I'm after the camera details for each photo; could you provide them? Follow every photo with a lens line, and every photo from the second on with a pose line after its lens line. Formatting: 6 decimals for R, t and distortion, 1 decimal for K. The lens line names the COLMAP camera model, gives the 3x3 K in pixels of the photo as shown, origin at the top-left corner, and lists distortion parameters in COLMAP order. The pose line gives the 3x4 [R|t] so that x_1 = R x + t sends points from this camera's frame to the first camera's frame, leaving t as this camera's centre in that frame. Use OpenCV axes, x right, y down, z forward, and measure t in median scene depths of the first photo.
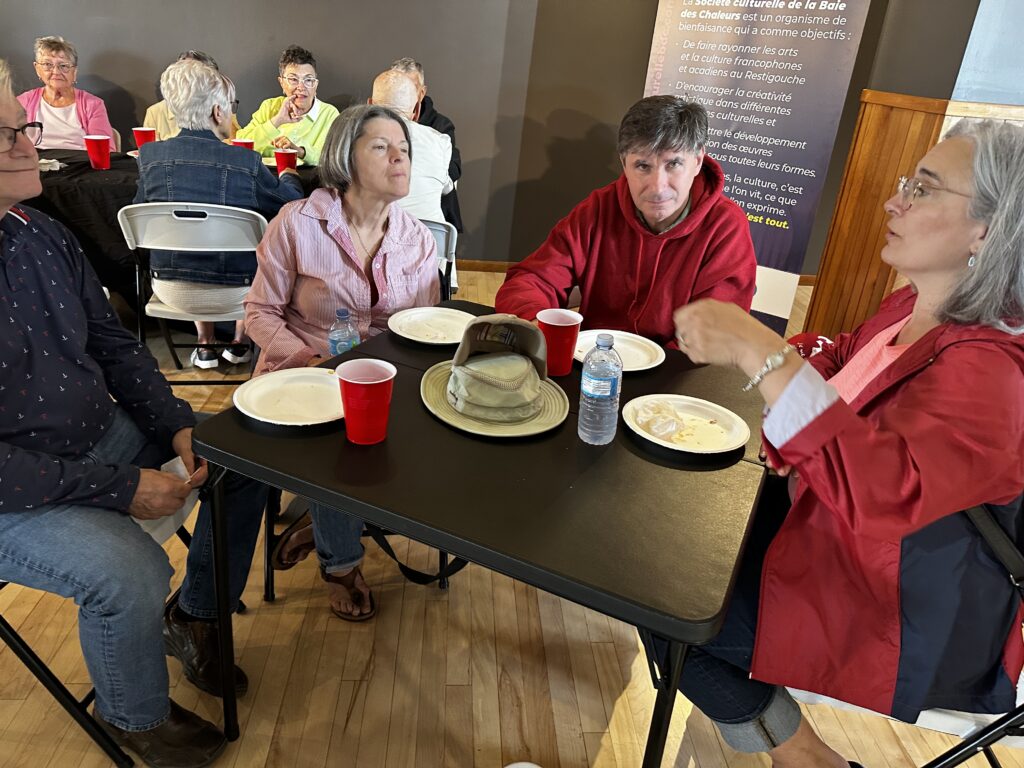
lens RADIAL K [[737.7, 0, 512.0], [0, 737.7, 384.0], [0, 0, 1]] dist [0.035444, -0.034427]
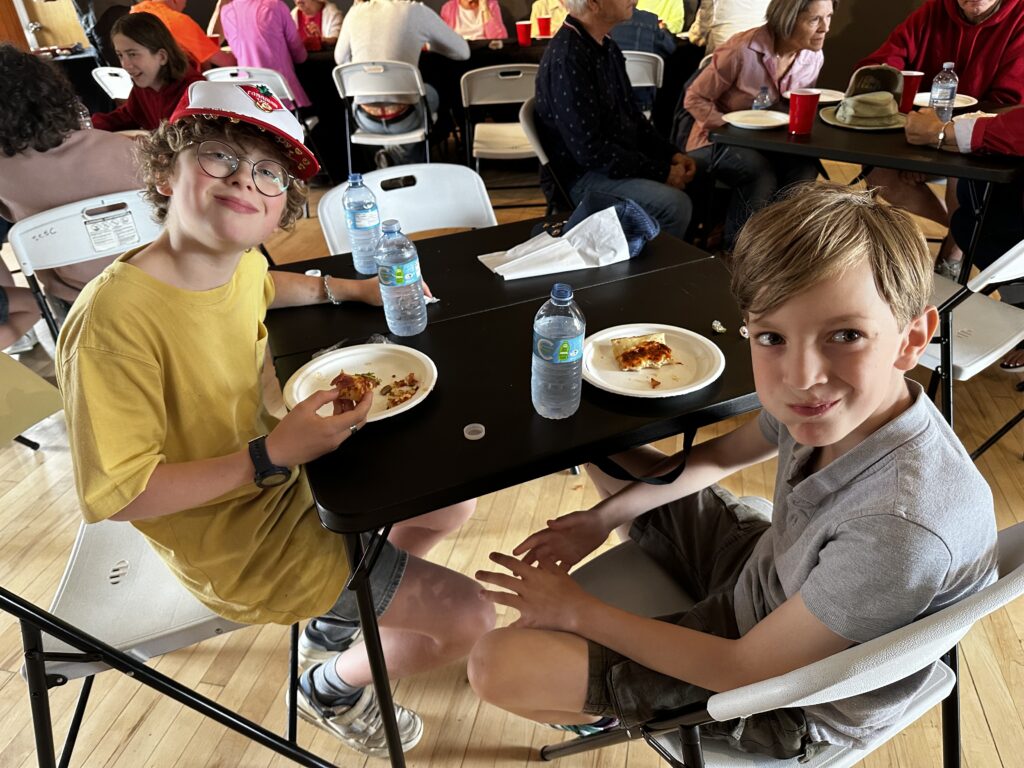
lens RADIAL K [[737.7, 0, 512.0], [0, 737.7, 384.0], [0, 0, 1]] dist [0.035444, -0.034427]
pose [[0.953829, 0.035665, -0.298225, -0.210750], [-0.003244, 0.994090, 0.108509, 0.344971], [0.300333, -0.102531, 0.948308, -0.738321]]
